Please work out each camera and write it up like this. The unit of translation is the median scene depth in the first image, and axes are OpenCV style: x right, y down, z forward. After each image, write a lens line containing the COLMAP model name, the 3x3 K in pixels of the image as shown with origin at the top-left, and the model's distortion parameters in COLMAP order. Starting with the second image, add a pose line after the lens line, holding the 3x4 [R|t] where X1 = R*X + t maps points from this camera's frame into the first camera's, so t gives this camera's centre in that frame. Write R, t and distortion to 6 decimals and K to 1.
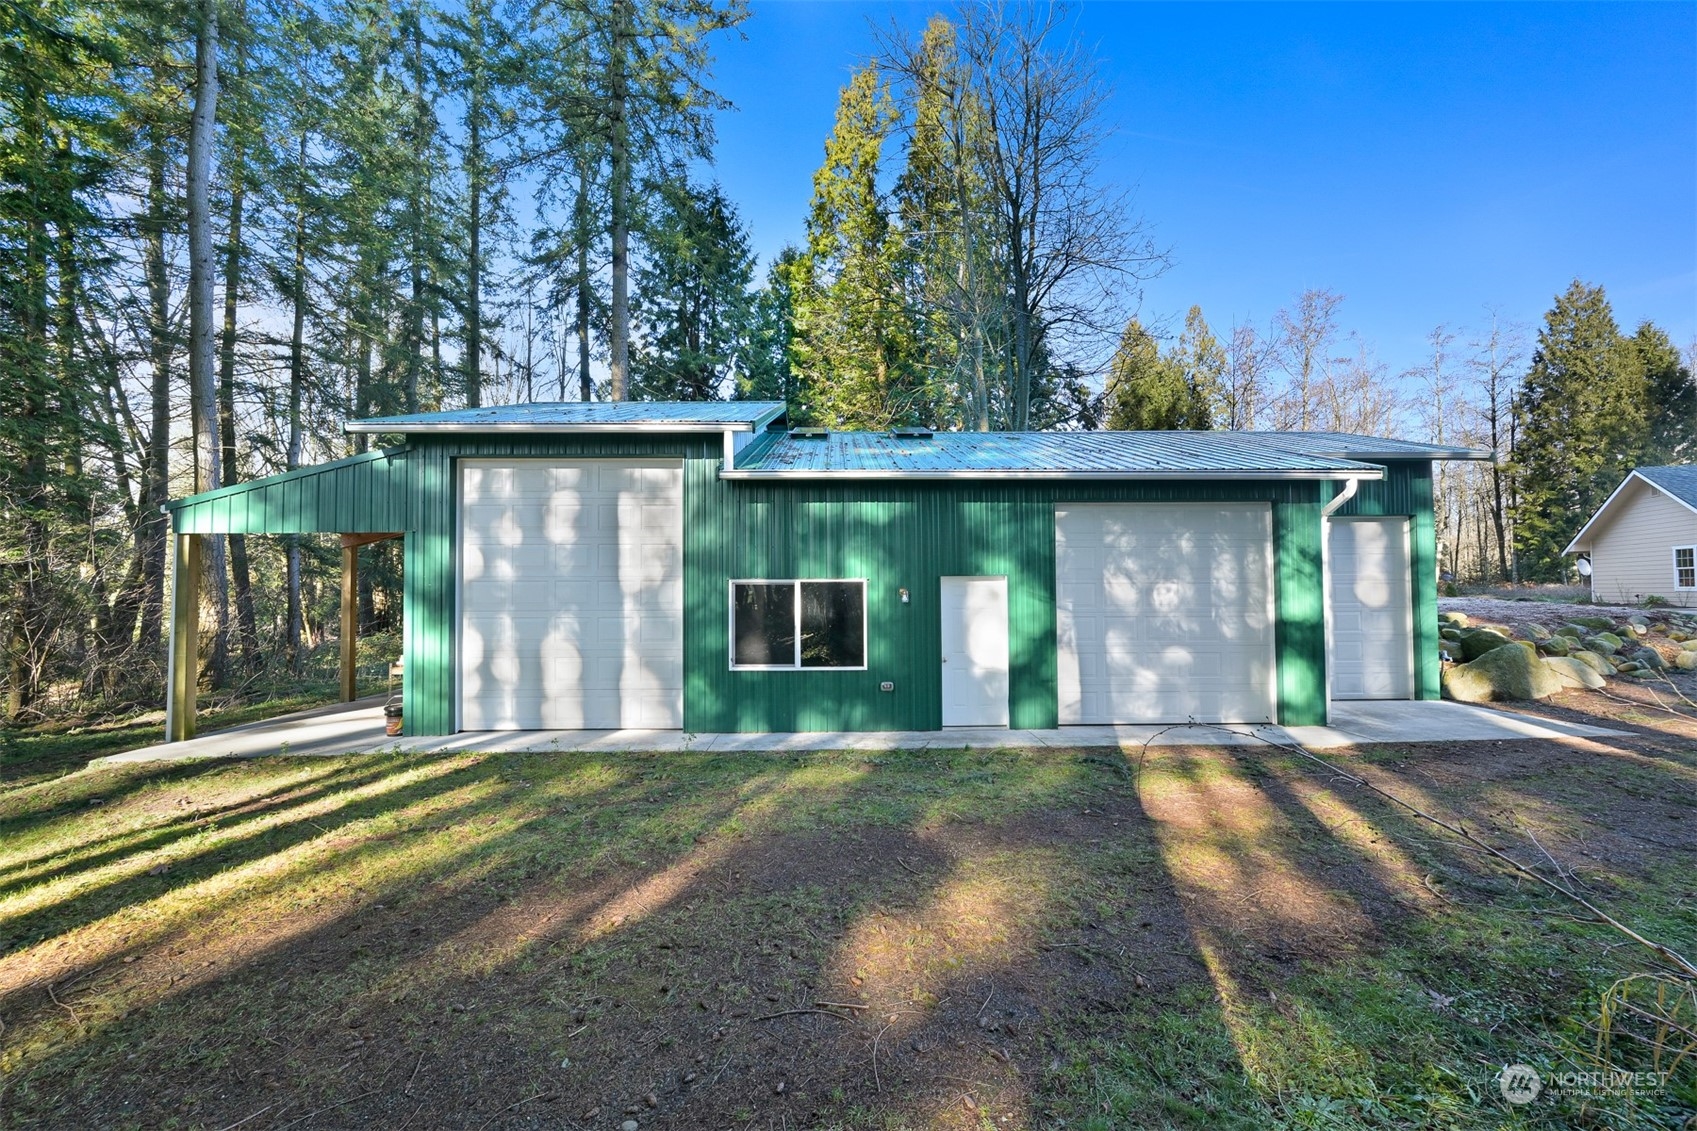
lens RADIAL K [[670.4, 0, 847.6], [0, 670.4, 575.5], [0, 0, 1]] dist [-0.003994, 0.000916]
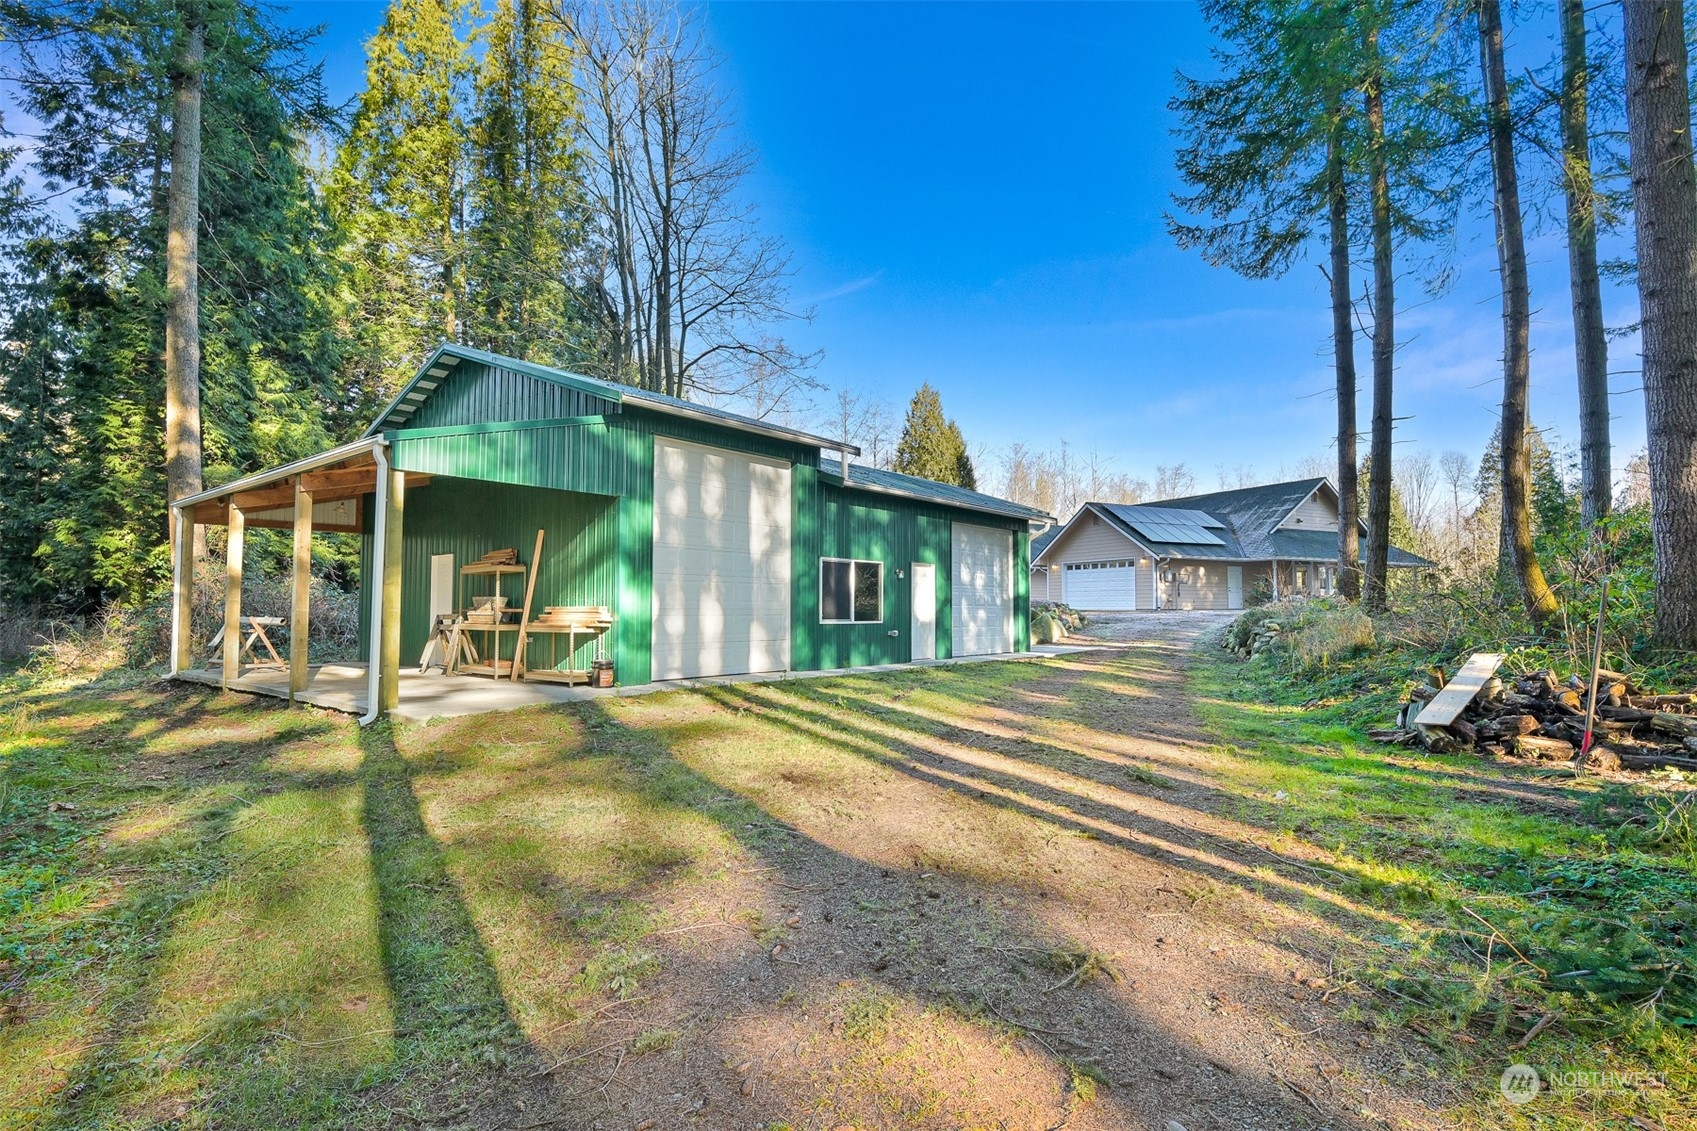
lens RADIAL K [[824.7, 0, 849.3], [0, 824.7, 568.2], [0, 0, 1]] dist [0.014554, -0.001048]
pose [[0.659457, 0.044576, 0.750419, -1.351505], [-0.025597, 0.998993, -0.036848, 0.087532], [-0.751306, 0.005091, 0.659934, -0.145333]]
